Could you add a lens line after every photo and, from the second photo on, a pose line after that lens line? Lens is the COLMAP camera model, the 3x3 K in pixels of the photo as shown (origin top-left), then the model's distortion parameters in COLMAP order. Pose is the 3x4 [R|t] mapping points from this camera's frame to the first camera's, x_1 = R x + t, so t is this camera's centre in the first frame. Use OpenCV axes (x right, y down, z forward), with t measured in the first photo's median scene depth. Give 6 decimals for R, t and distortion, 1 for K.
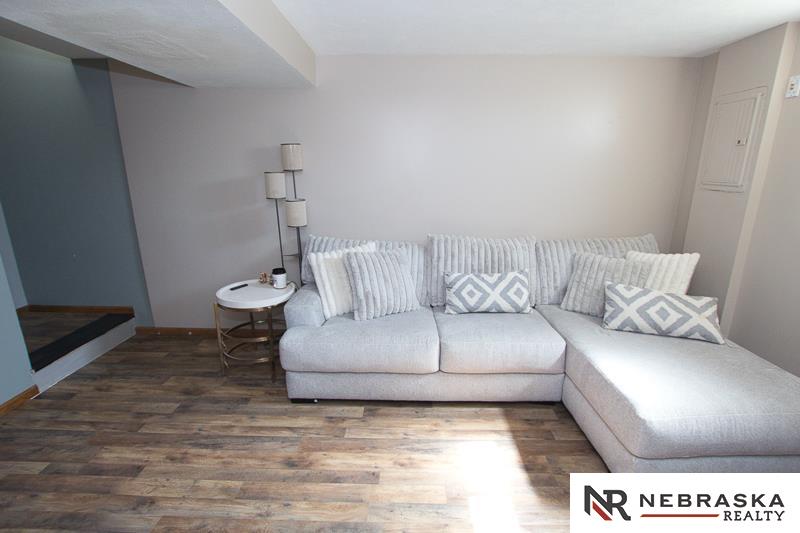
lens RADIAL K [[370.8, 0, 401.2], [0, 370.8, 265.9], [0, 0, 1]] dist [-0.032056, 0.004539]
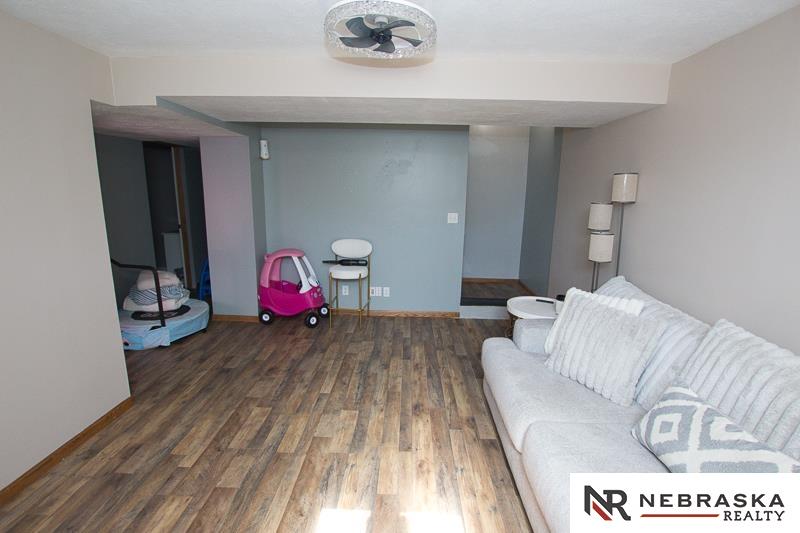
lens RADIAL K [[370.8, 0, 401.2], [0, 370.8, 265.9], [0, 0, 1]] dist [-0.032056, 0.004539]
pose [[-0.009166, 0.199095, -0.979937, 0.772420], [-0.274419, 0.941853, 0.193924, -0.170659], [0.961567, 0.270691, 0.046002, 0.597950]]
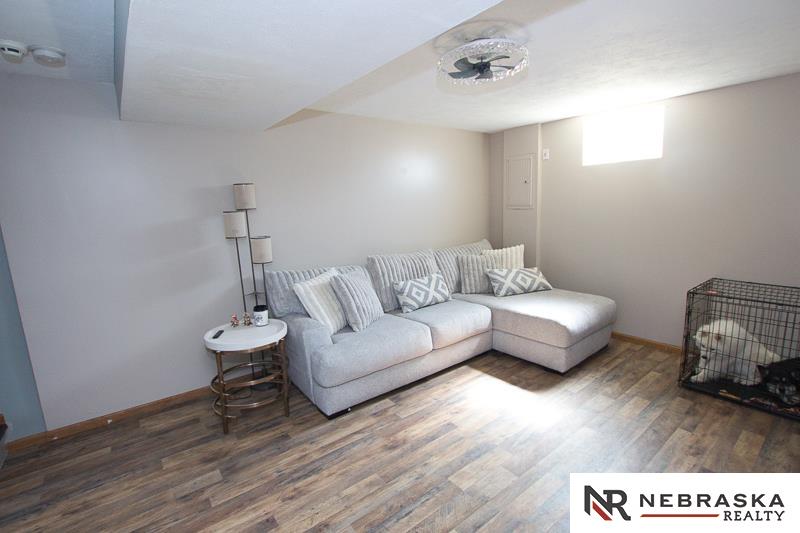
lens RADIAL K [[370.8, 0, 401.2], [0, 370.8, 265.9], [0, 0, 1]] dist [-0.032056, 0.004539]
pose [[0.778037, -0.133612, 0.613845, -0.749144], [0.195805, 0.980023, -0.034863, 0.013719], [-0.596924, 0.147318, 0.788657, -0.027741]]
